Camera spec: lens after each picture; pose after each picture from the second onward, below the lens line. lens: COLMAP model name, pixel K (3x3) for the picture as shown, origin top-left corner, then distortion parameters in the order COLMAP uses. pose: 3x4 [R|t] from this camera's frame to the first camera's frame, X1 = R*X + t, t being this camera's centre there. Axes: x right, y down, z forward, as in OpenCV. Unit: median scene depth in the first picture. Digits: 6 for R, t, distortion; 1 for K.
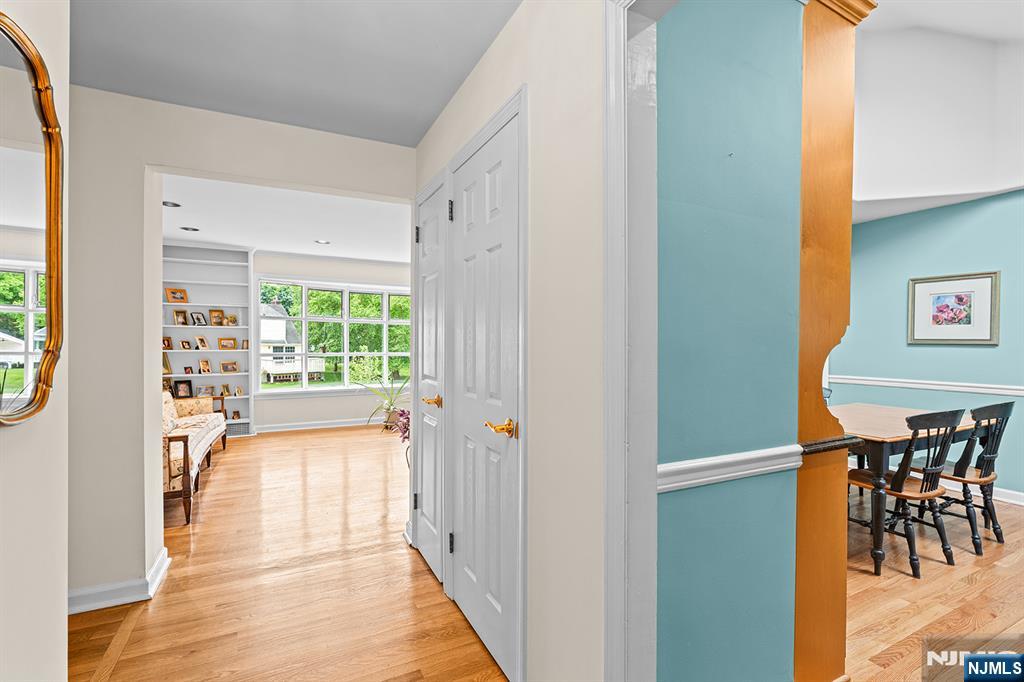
lens RADIAL K [[467.3, 0, 516.3], [0, 467.3, 347.2], [0, 0, 1]] dist [-0.007219, 0.002562]
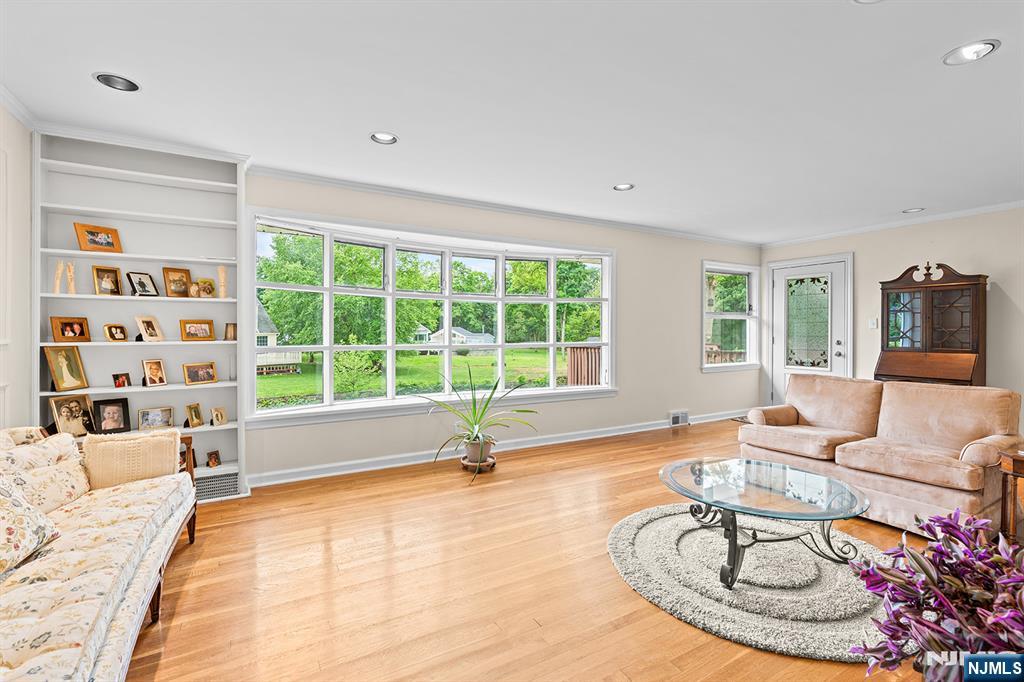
lens RADIAL K [[467.3, 0, 517.6], [0, 467.3, 331.8], [0, 0, 1]] dist [-0.007219, 0.002562]
pose [[0.998421, -0.001702, 0.056146, -0.277699], [0.002206, 0.999958, -0.008929, 0.000129], [-0.056128, 0.009039, 0.998383, 0.436556]]
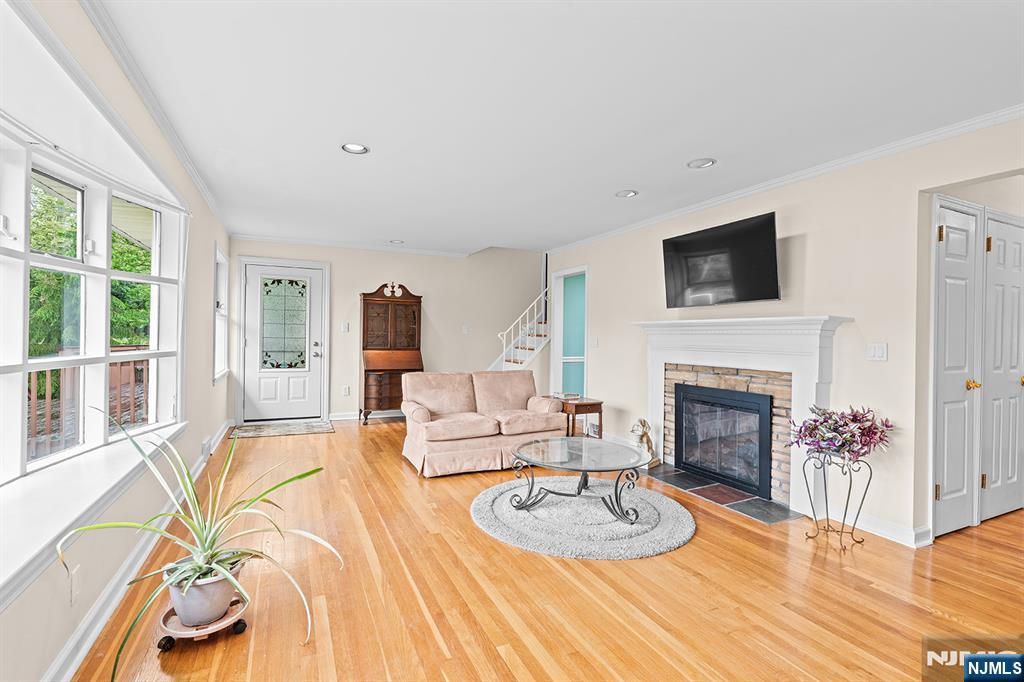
lens RADIAL K [[467.3, 0, 520.0], [0, 467.3, 338.7], [0, 0, 1]] dist [-0.007219, 0.002562]
pose [[0.024180, -0.010165, 0.999656, -0.605781], [-0.003755, 0.999940, 0.010258, -0.009514], [-0.999701, -0.004001, 0.024141, 0.906867]]
